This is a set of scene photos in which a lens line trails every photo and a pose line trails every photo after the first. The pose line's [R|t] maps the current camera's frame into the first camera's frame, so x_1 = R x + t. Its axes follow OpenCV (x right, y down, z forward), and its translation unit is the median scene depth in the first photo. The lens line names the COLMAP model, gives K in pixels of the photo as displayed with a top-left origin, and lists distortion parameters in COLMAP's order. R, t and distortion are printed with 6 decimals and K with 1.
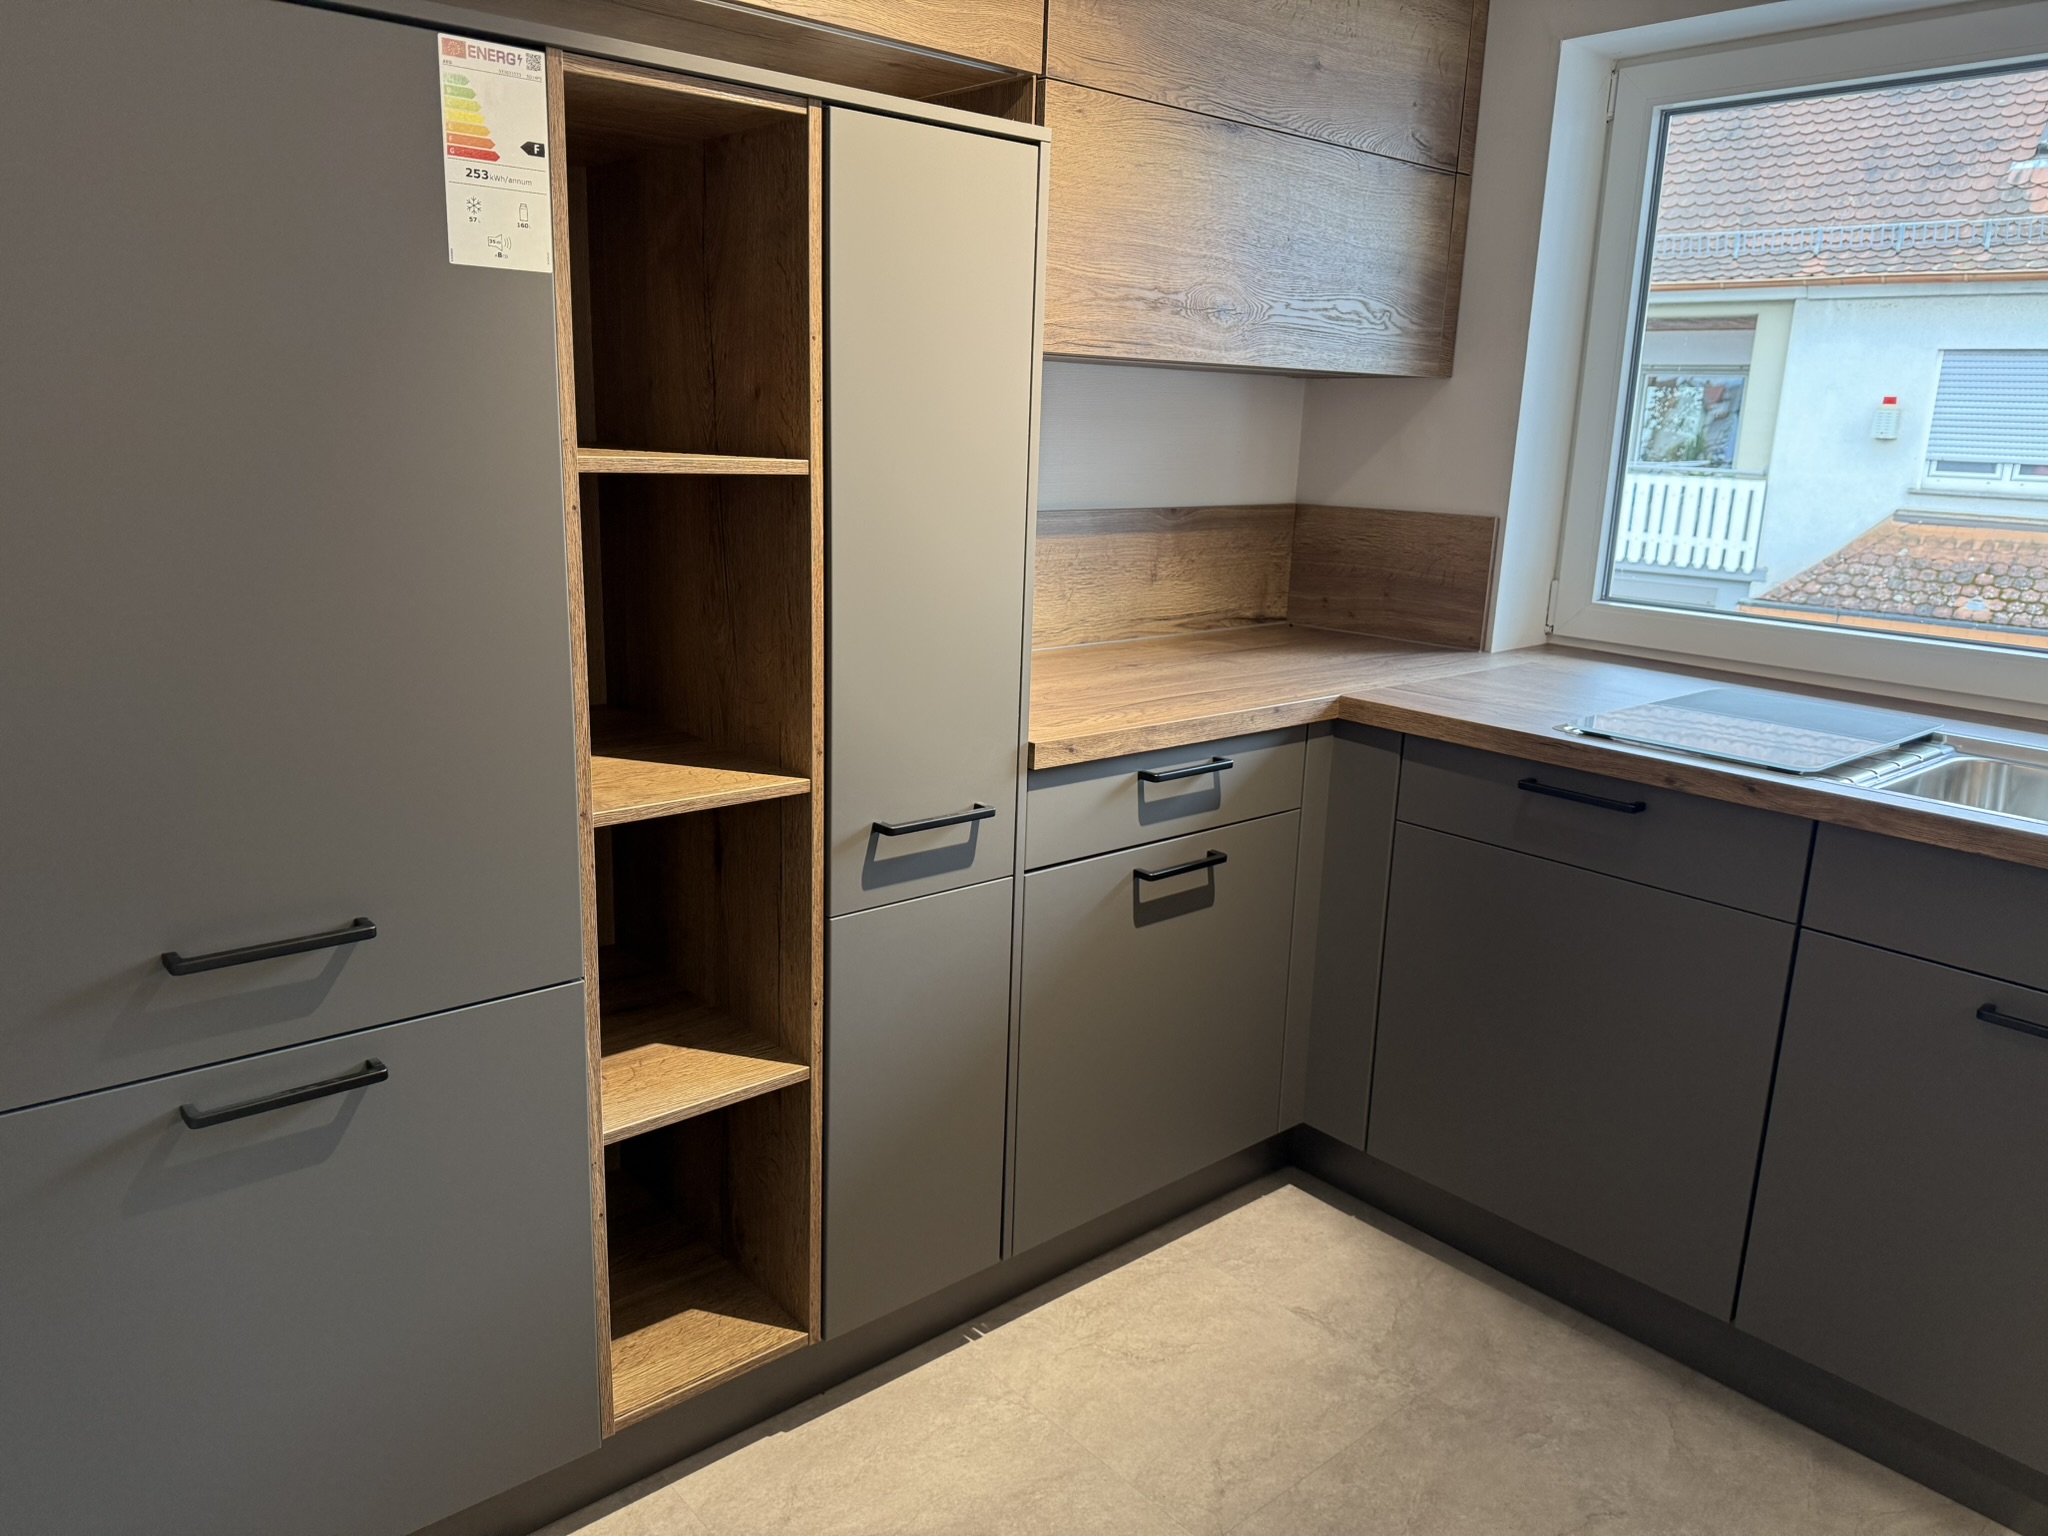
lens RADIAL K [[1452.6, 0, 1020.3], [0, 1452.6, 774.2], [0, 0, 1]] dist [0.132253, -0.204974]
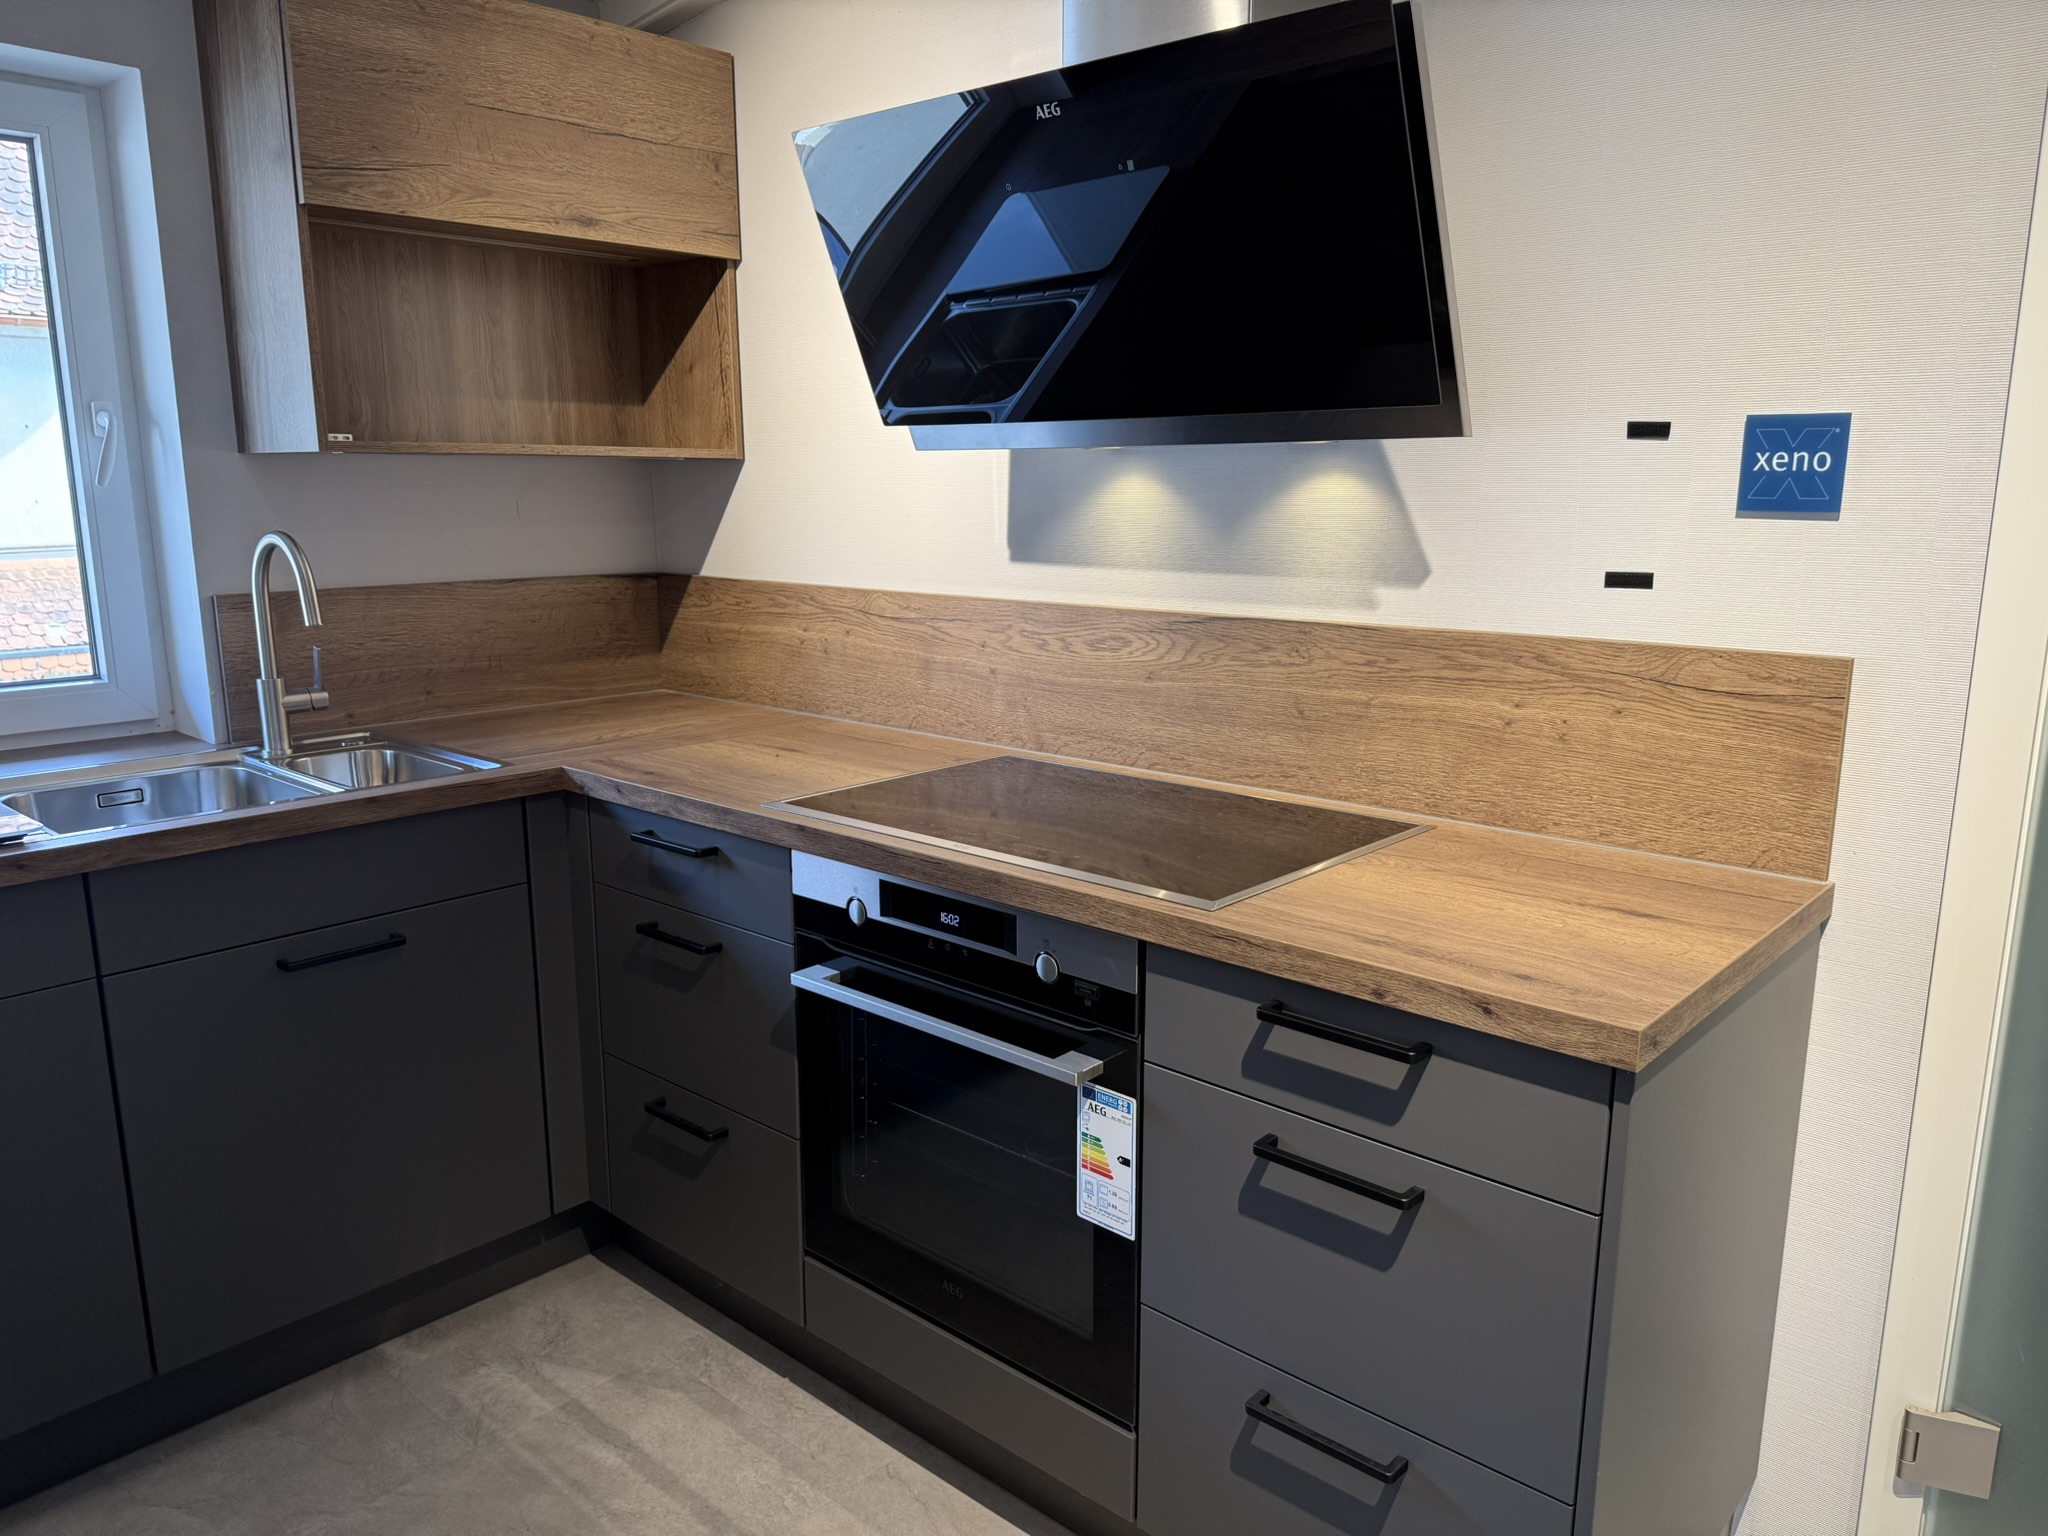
lens RADIAL K [[1444.6, 0, 1023.2], [0, 1444.6, 774.8], [0, 0, 1]] dist [0.082405, -0.102277]
pose [[-0.118137, -0.231044, 0.965744, -0.441598], [0.232689, 0.939035, 0.253118, -0.122056], [-0.965350, 0.254620, -0.057174, 0.371641]]
